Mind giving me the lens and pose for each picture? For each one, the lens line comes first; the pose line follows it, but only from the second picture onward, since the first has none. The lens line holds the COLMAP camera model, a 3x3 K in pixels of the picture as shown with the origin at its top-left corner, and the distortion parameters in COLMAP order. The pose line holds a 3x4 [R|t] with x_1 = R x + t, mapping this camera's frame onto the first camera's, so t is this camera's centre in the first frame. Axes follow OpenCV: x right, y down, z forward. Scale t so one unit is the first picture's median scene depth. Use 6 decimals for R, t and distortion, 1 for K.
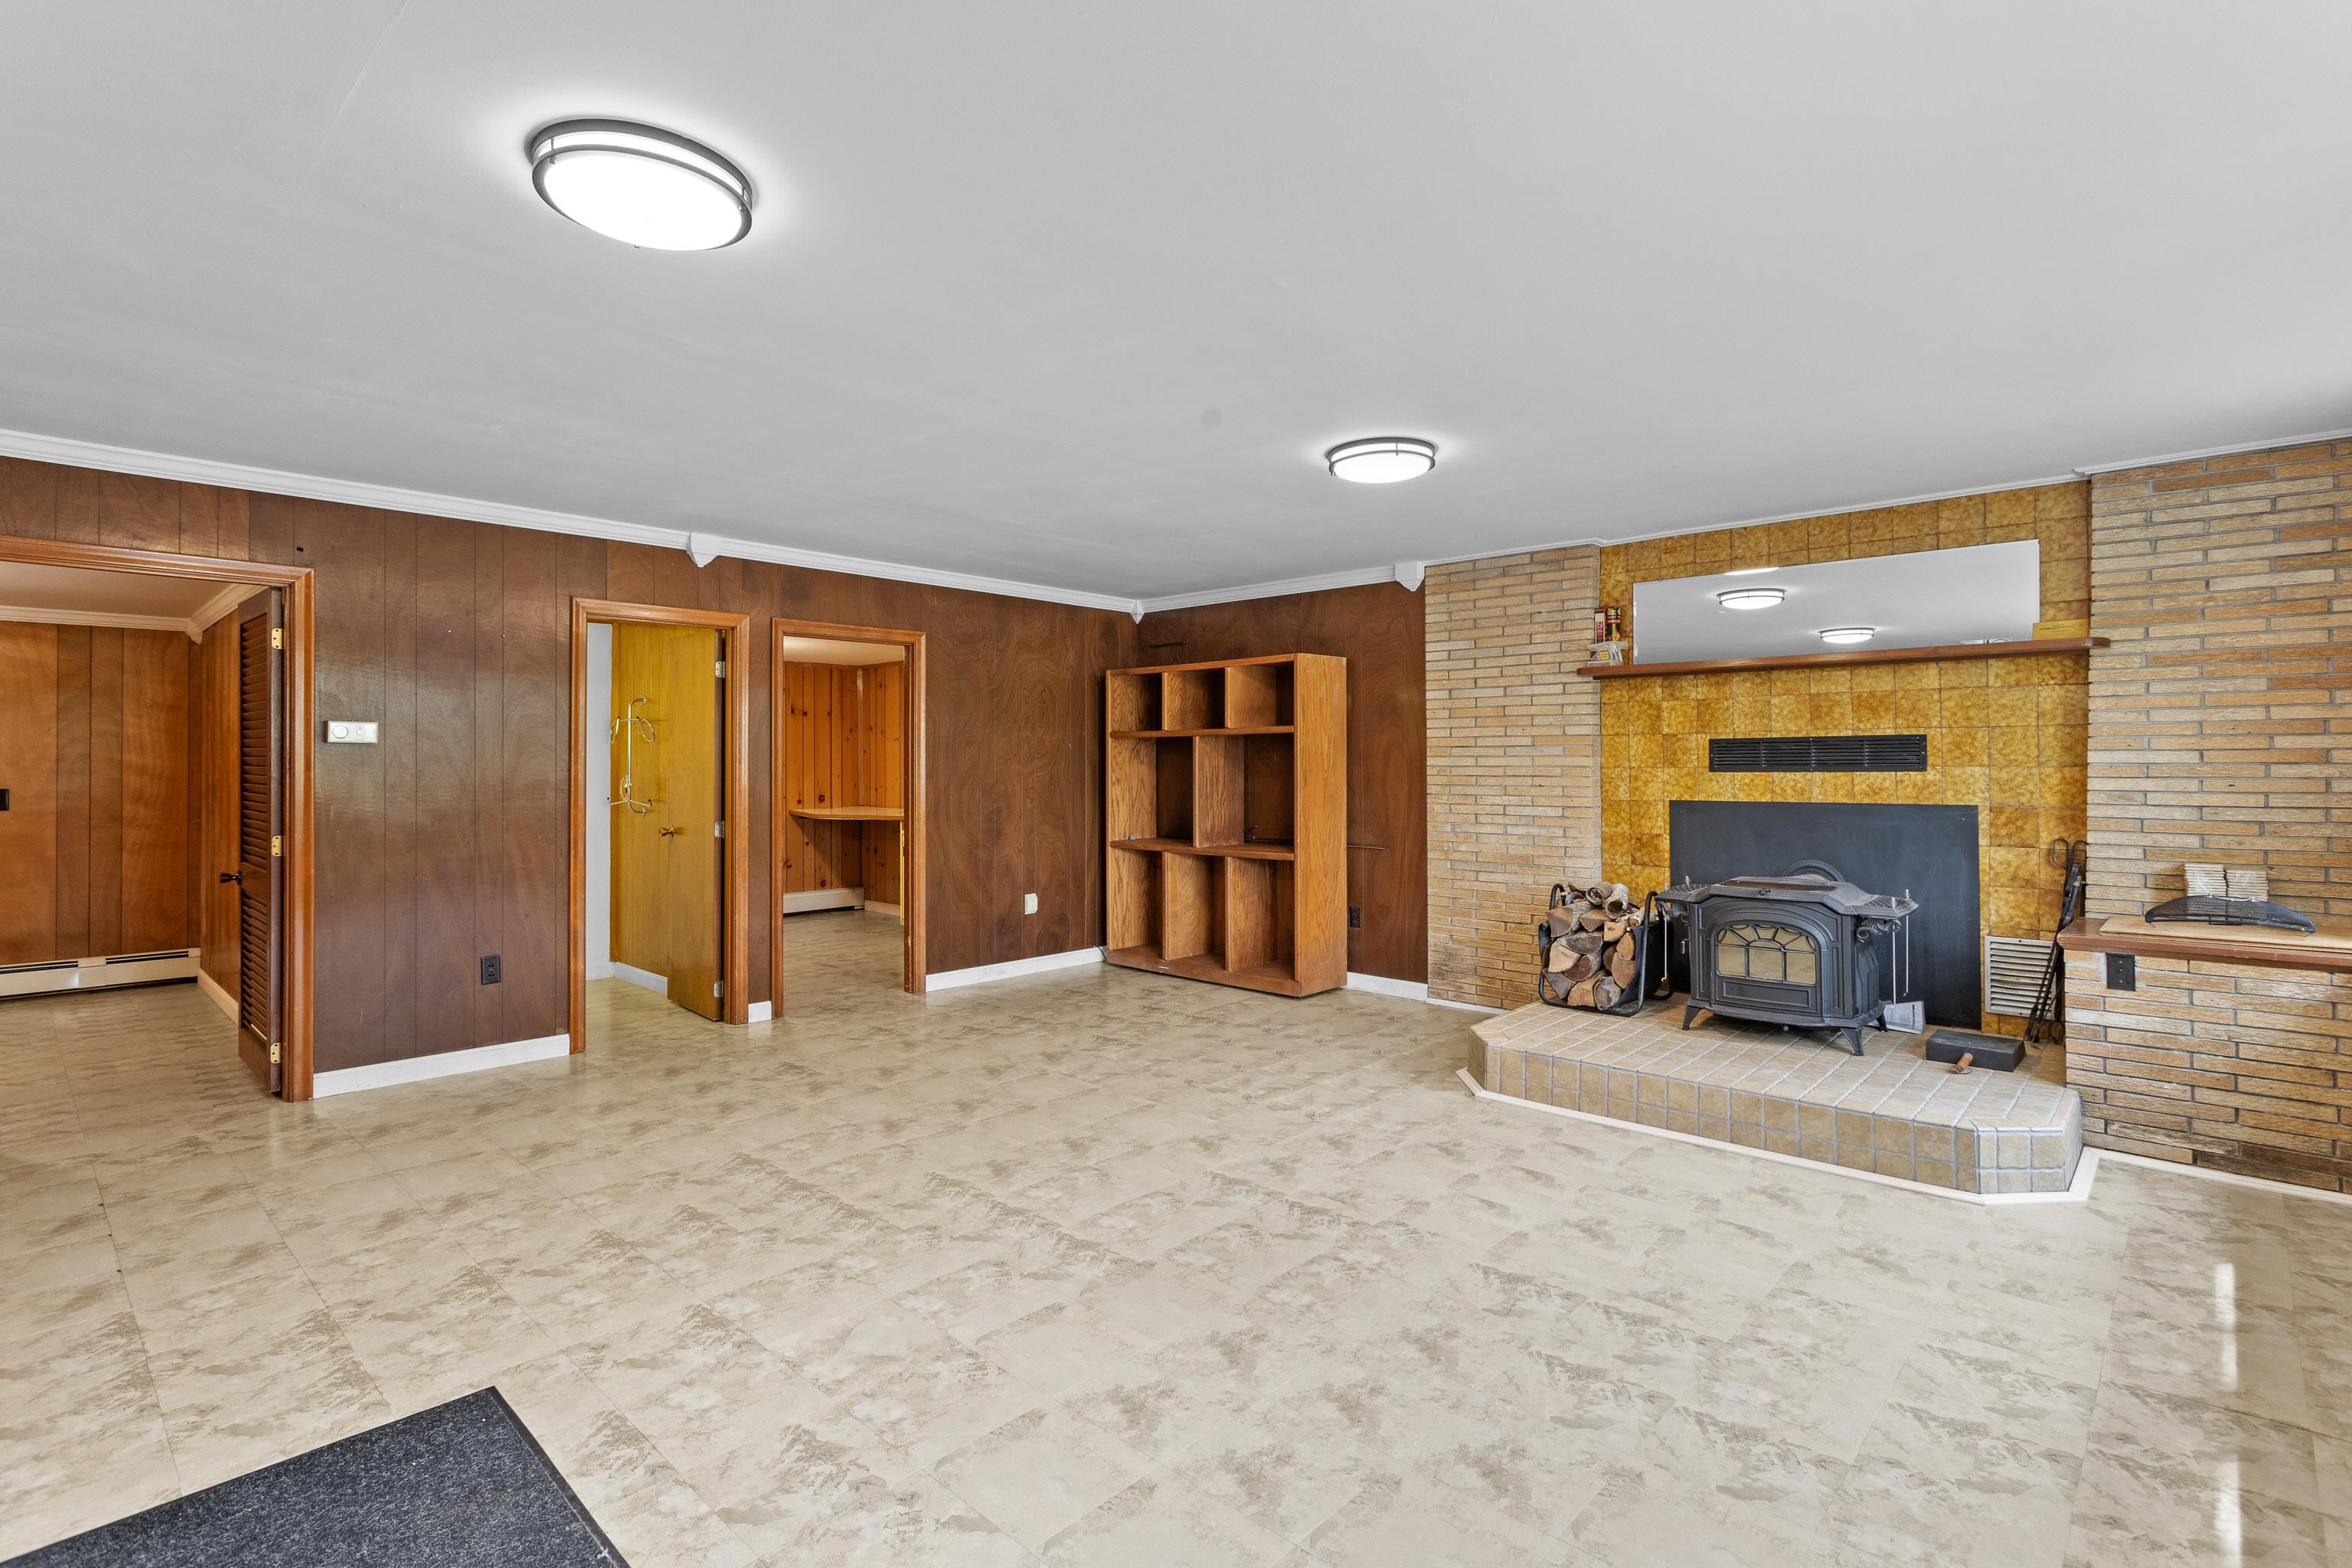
lens RADIAL K [[1115.3, 0, 1189.8], [0, 1115.3, 756.0], [0, 0, 1]] dist [-0.000665, 0.001595]
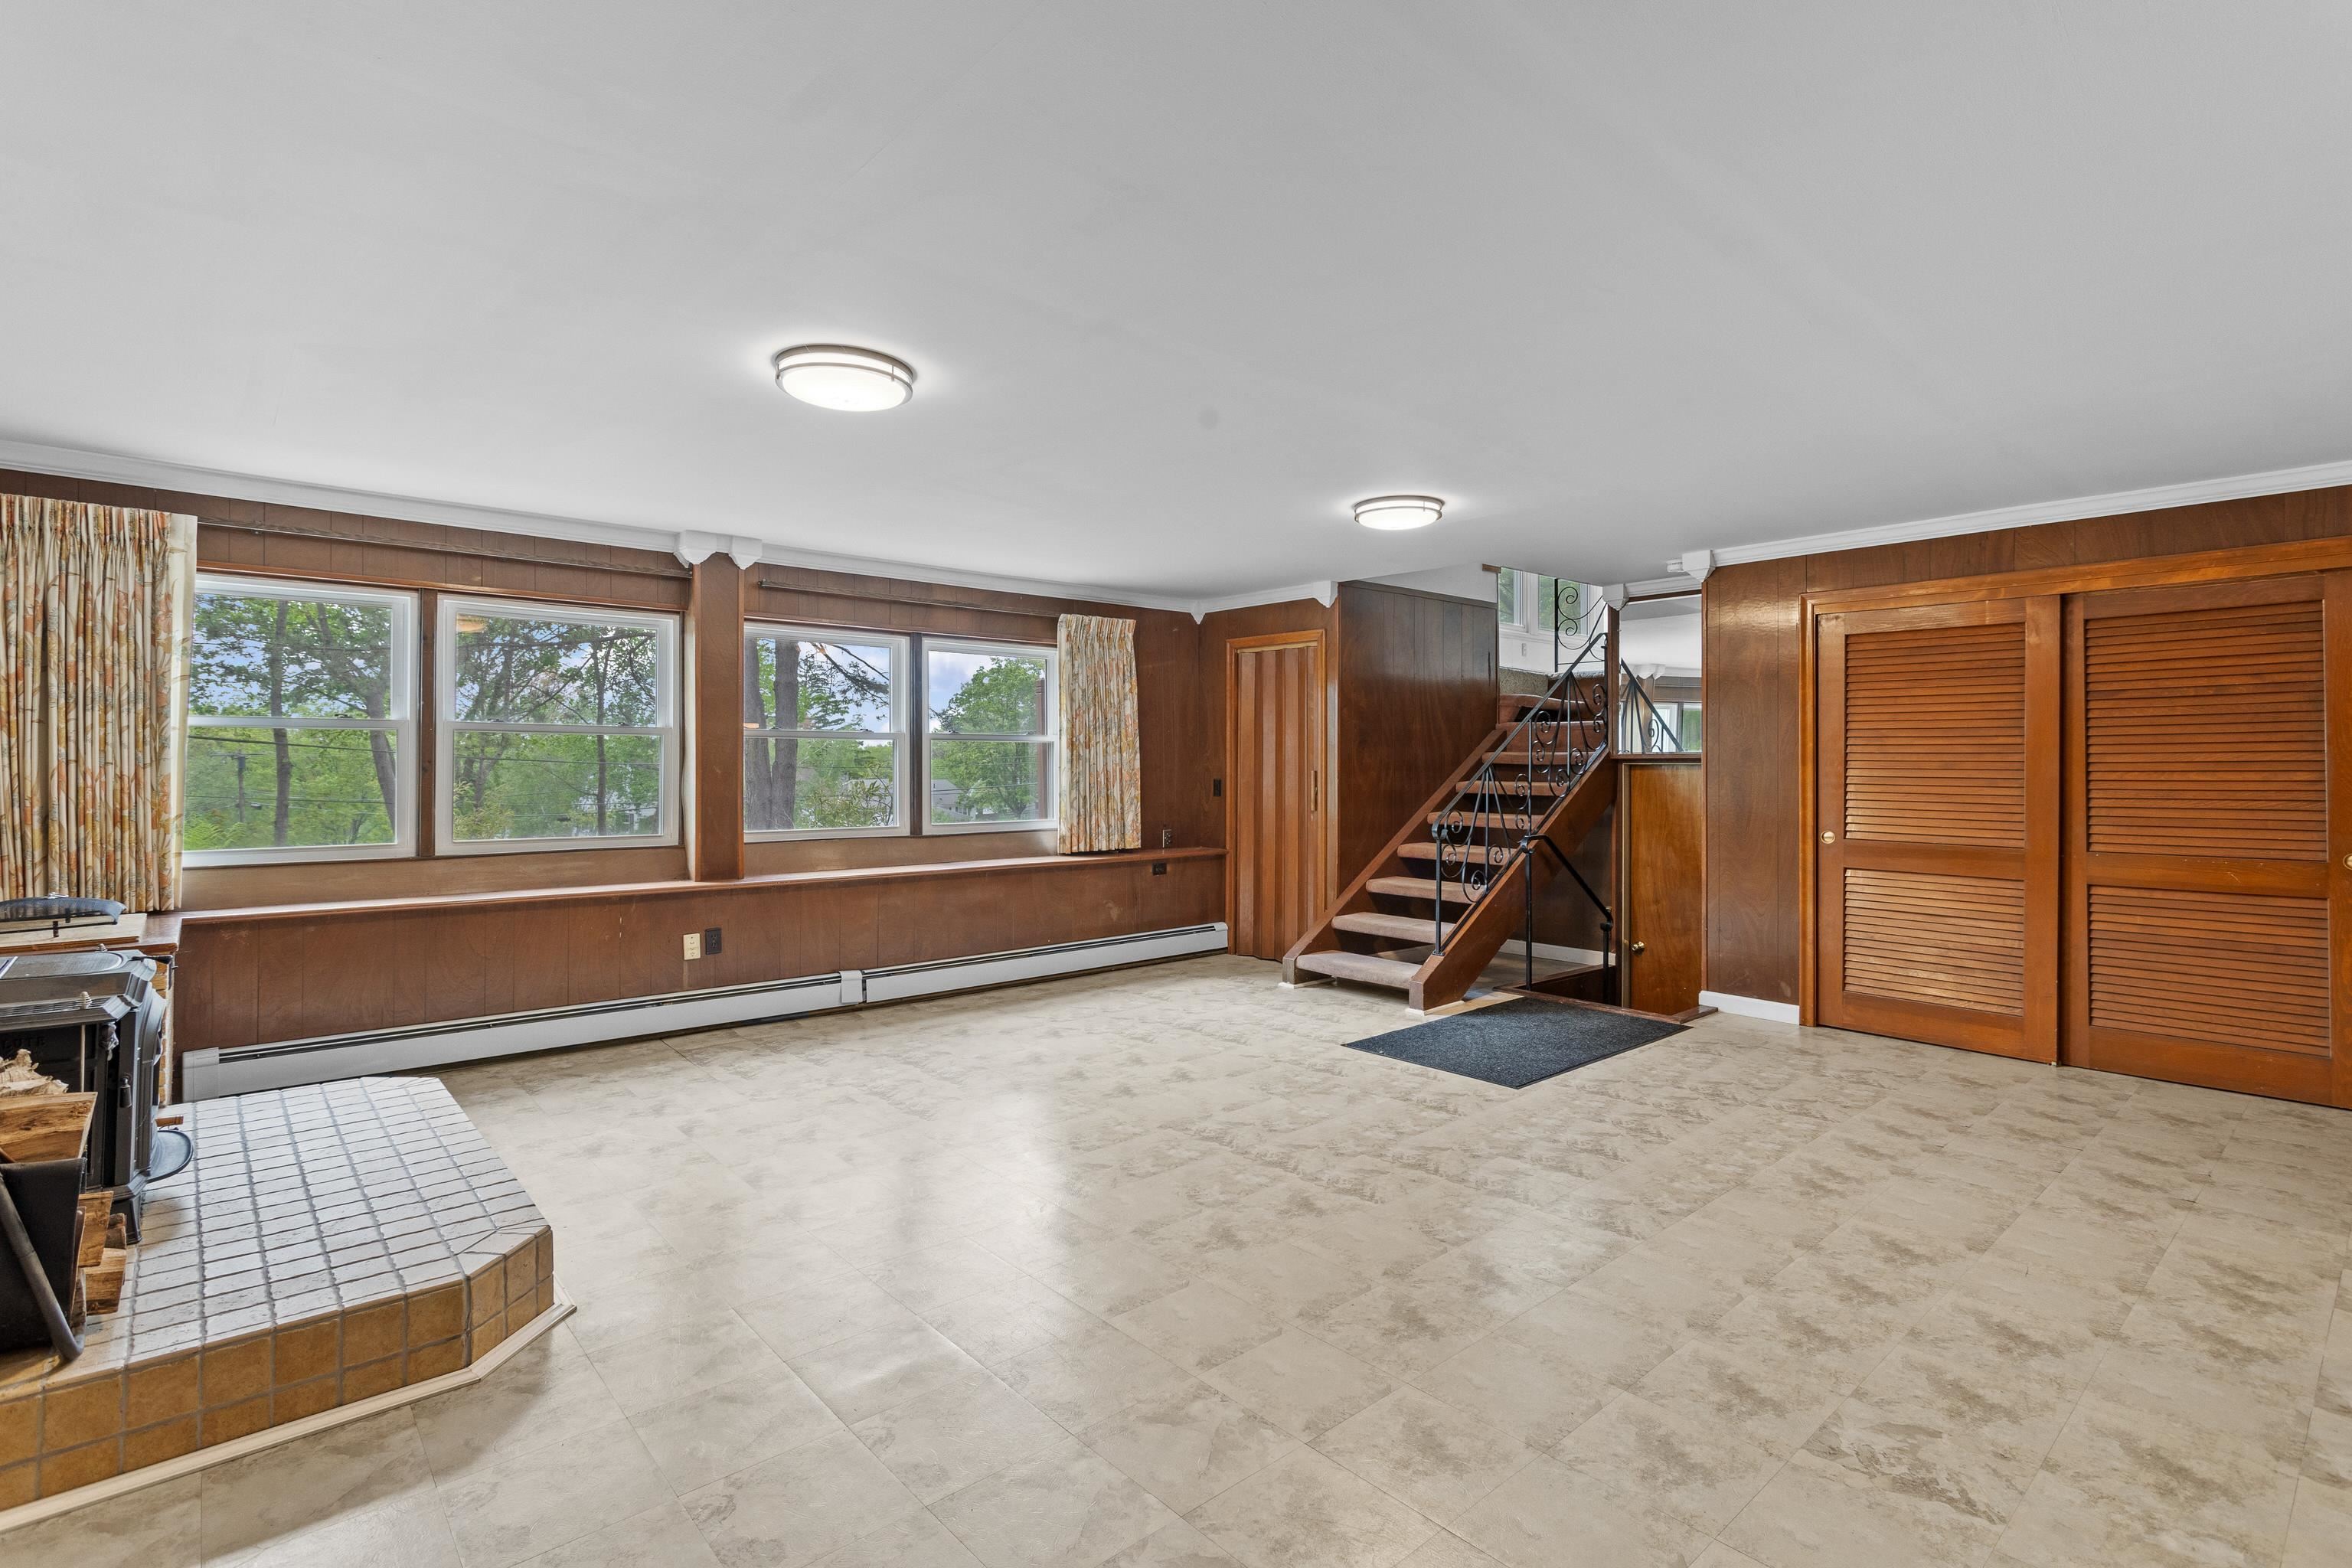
lens RADIAL K [[1115.3, 0, 1181.1], [0, 1115.3, 767.7], [0, 0, 1]] dist [-0.000665, 0.001595]
pose [[-0.994809, -0.001151, 0.101753, -0.143918], [-0.001522, 0.999992, -0.003566, 0.013995], [-0.101748, -0.003702, -0.994803, 1.720440]]
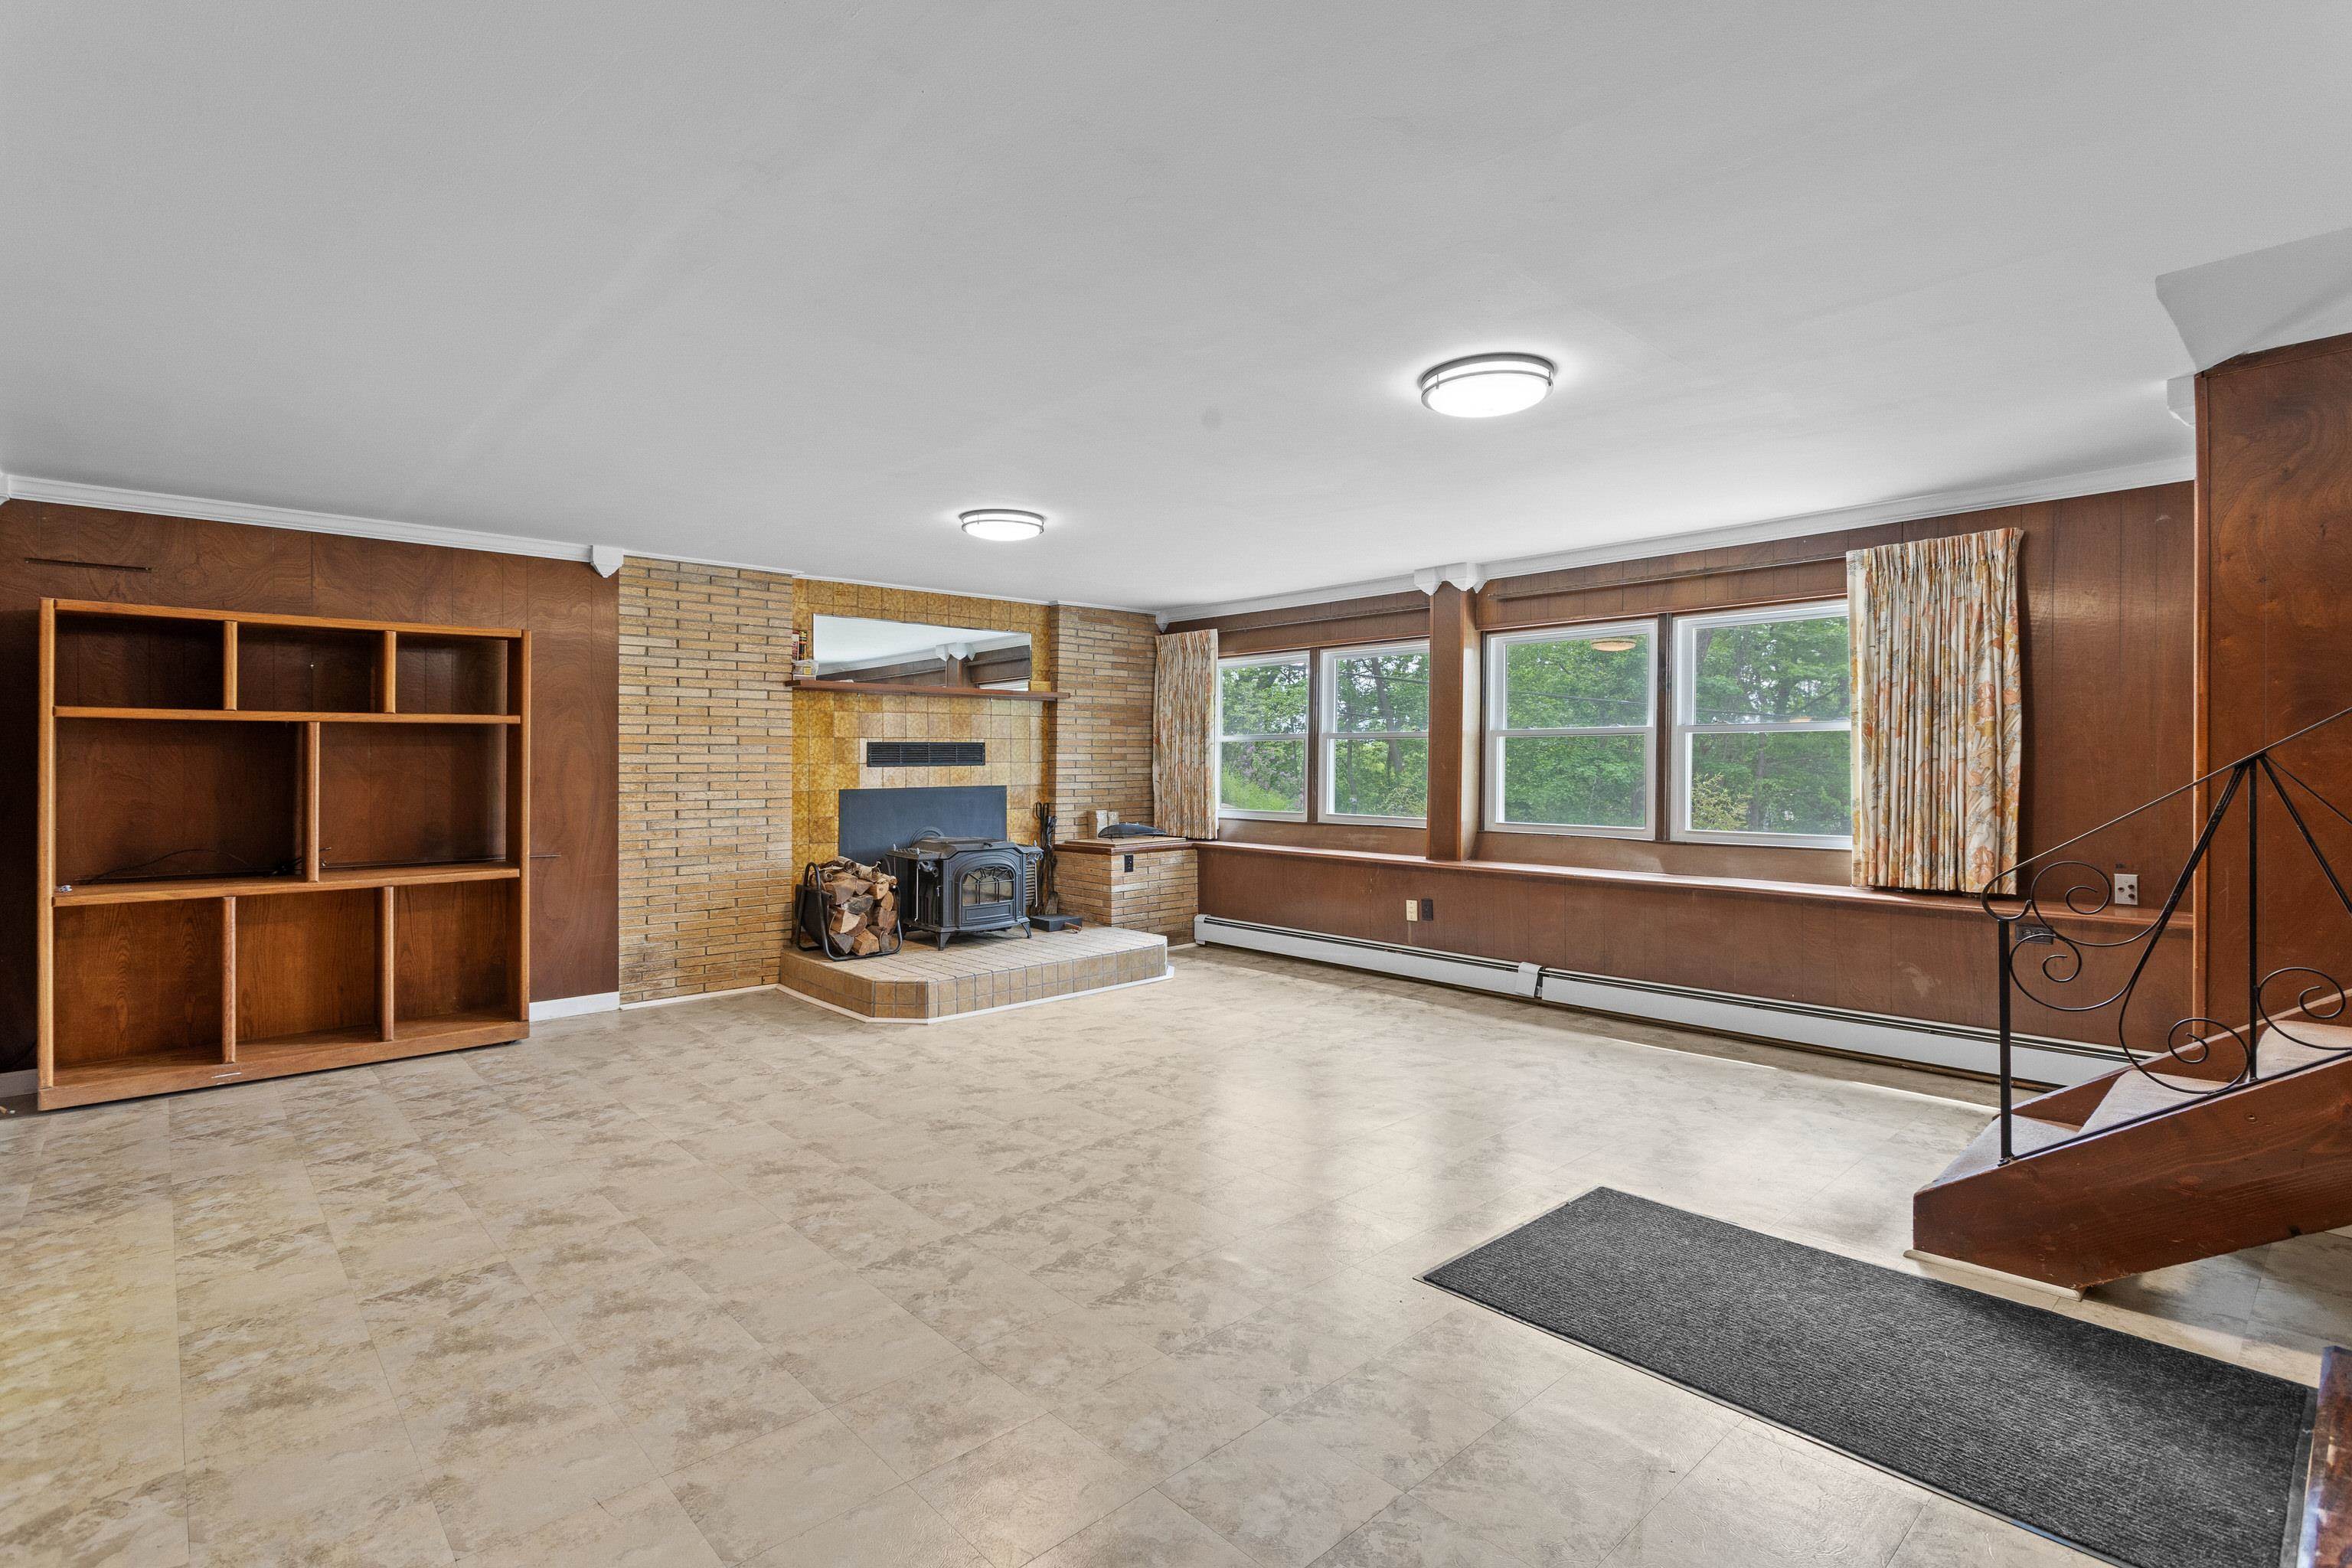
lens RADIAL K [[1115.3, 0, 1187.4], [0, 1115.3, 764.3], [0, 0, 1]] dist [-0.000665, 0.001595]
pose [[0.077391, -0.002517, 0.996998, -1.067954], [-0.004653, 0.999985, 0.002886, 0.007008], [-0.996990, -0.004862, 0.077379, 0.670725]]
